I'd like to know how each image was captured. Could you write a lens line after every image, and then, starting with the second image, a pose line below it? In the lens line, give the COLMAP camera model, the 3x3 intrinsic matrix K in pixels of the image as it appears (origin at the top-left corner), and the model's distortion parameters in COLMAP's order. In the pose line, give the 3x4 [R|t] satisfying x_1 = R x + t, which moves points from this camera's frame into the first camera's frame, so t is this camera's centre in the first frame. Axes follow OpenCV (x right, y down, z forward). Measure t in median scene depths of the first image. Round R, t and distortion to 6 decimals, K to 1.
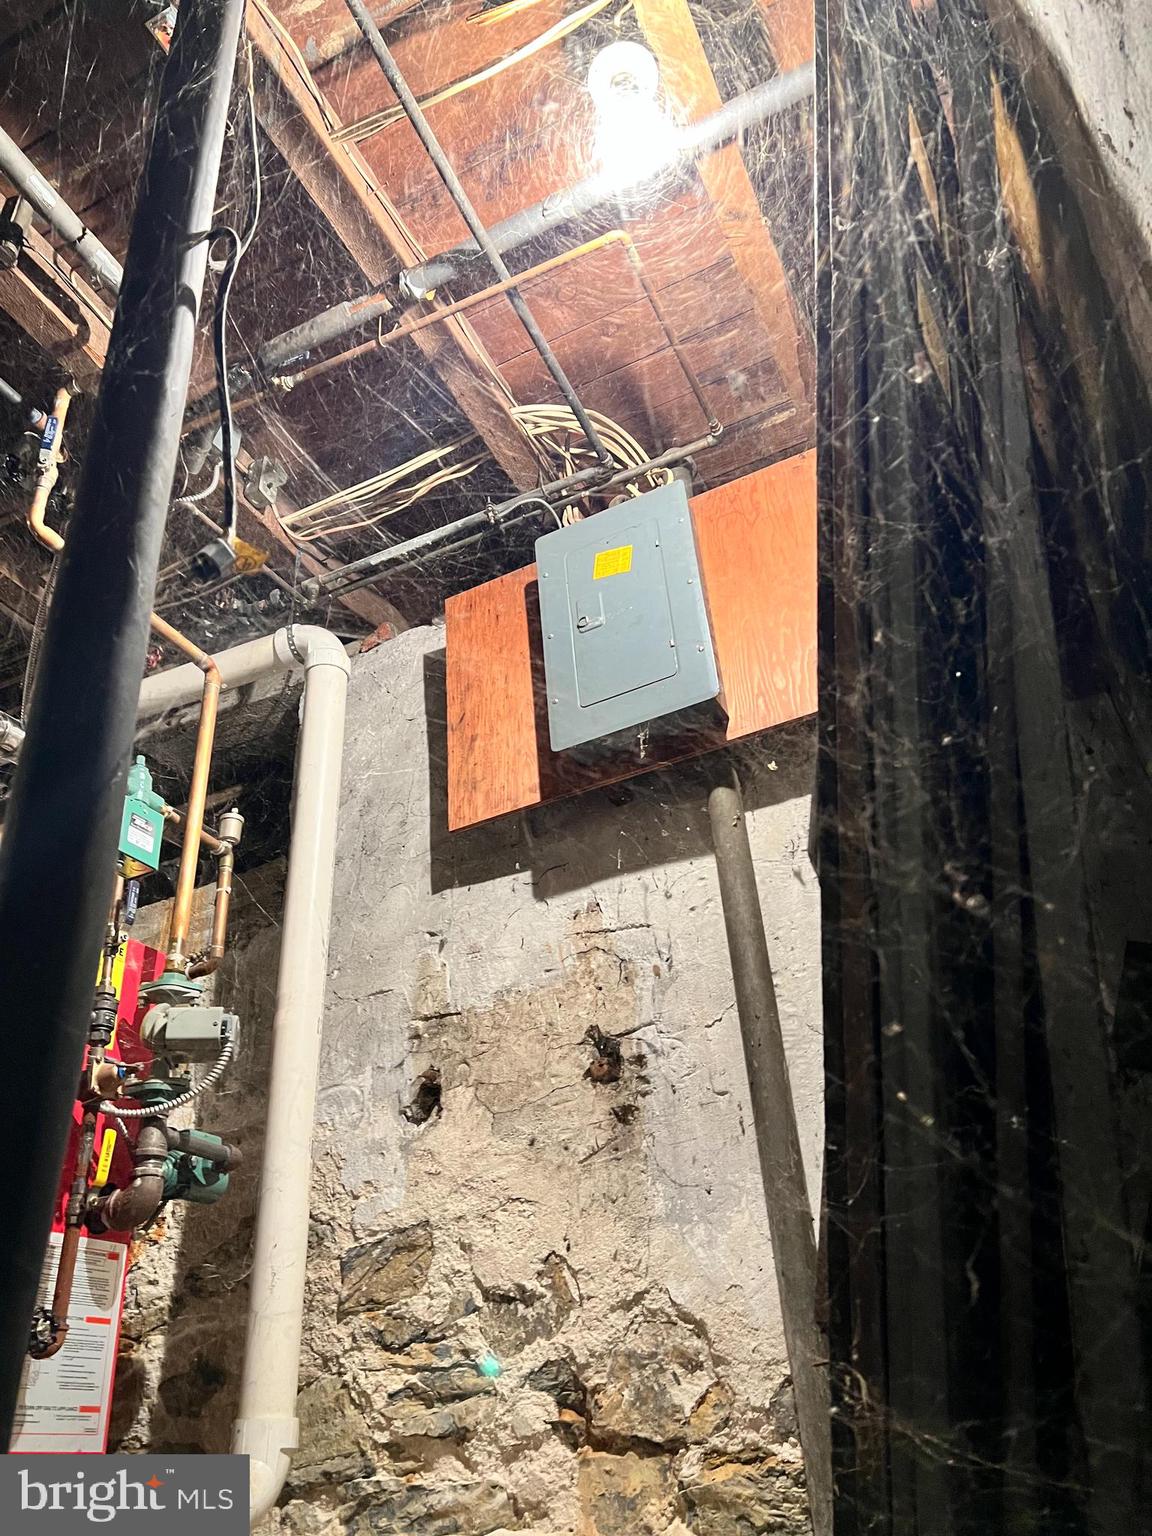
lens RADIAL K [[1137.6, 0, 582.3], [0, 1137.6, 791.7], [0, 0, 1]] dist [0.042969, -0.047808]
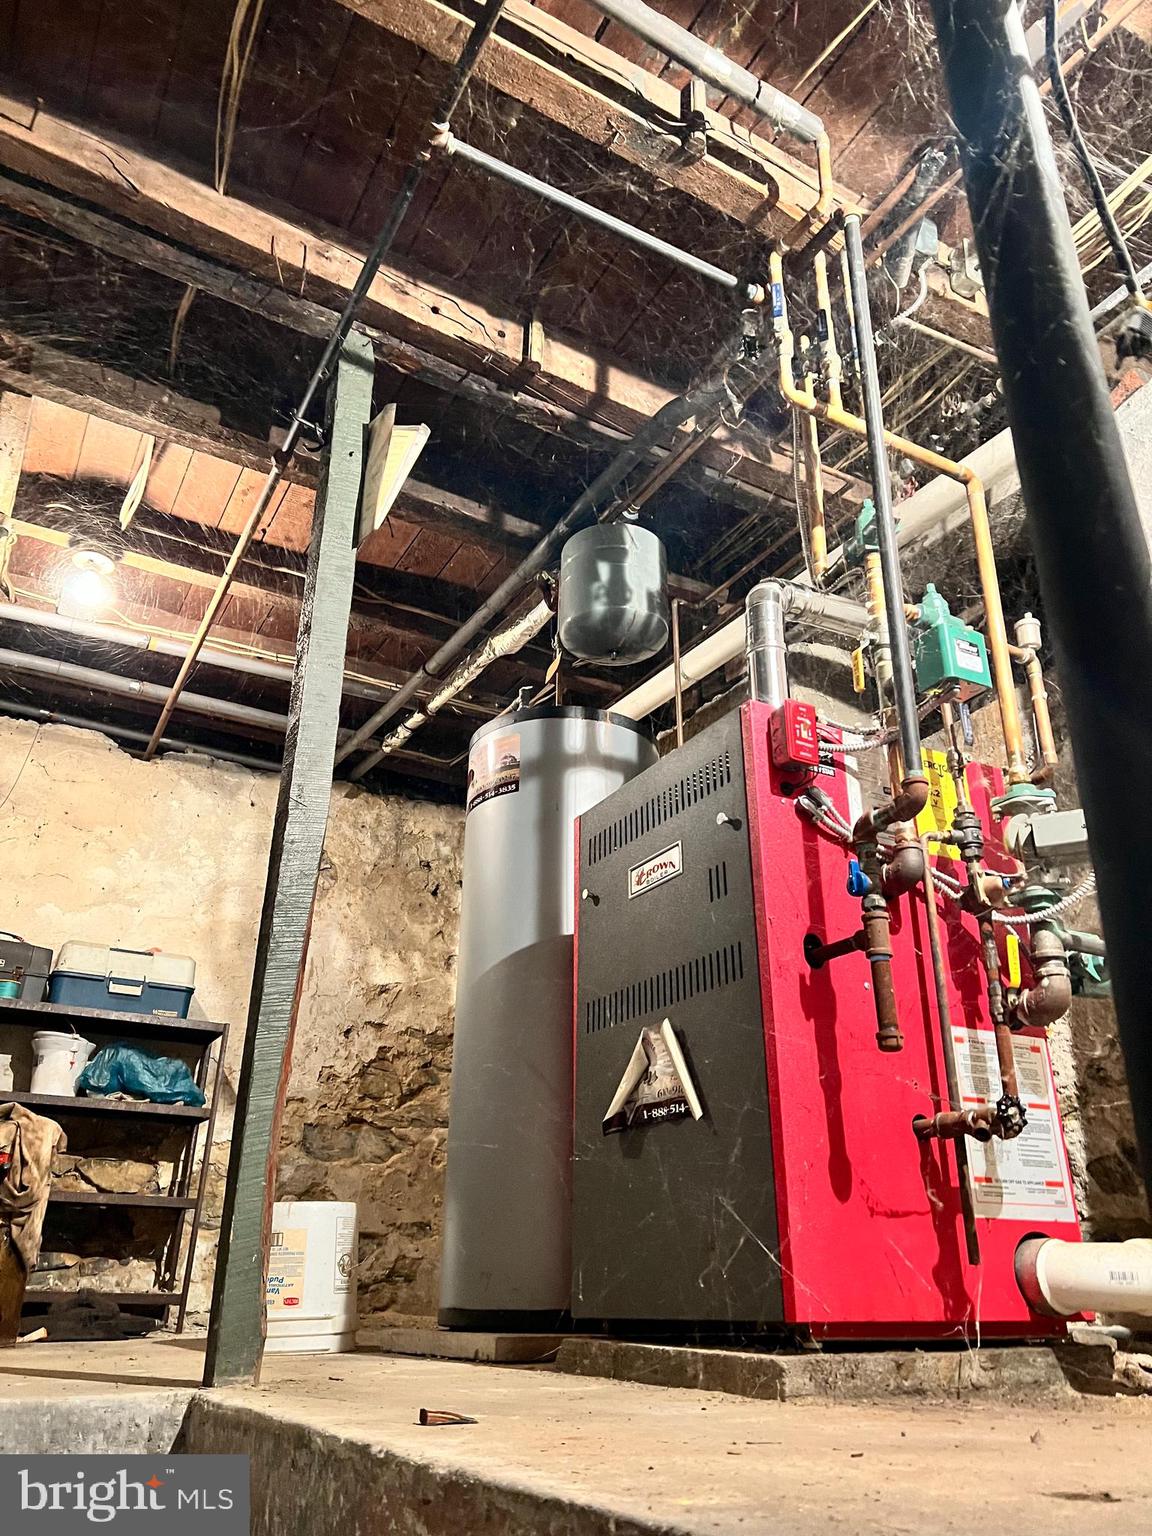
lens RADIAL K [[1137.6, 0, 582.3], [0, 1137.6, 791.7], [0, 0, 1]] dist [0.042969, -0.047808]
pose [[0.823441, -0.162350, -0.543680, -0.134509], [0.246249, 0.965503, 0.084649, -0.017671], [0.511182, -0.203584, 0.835013, -0.048111]]
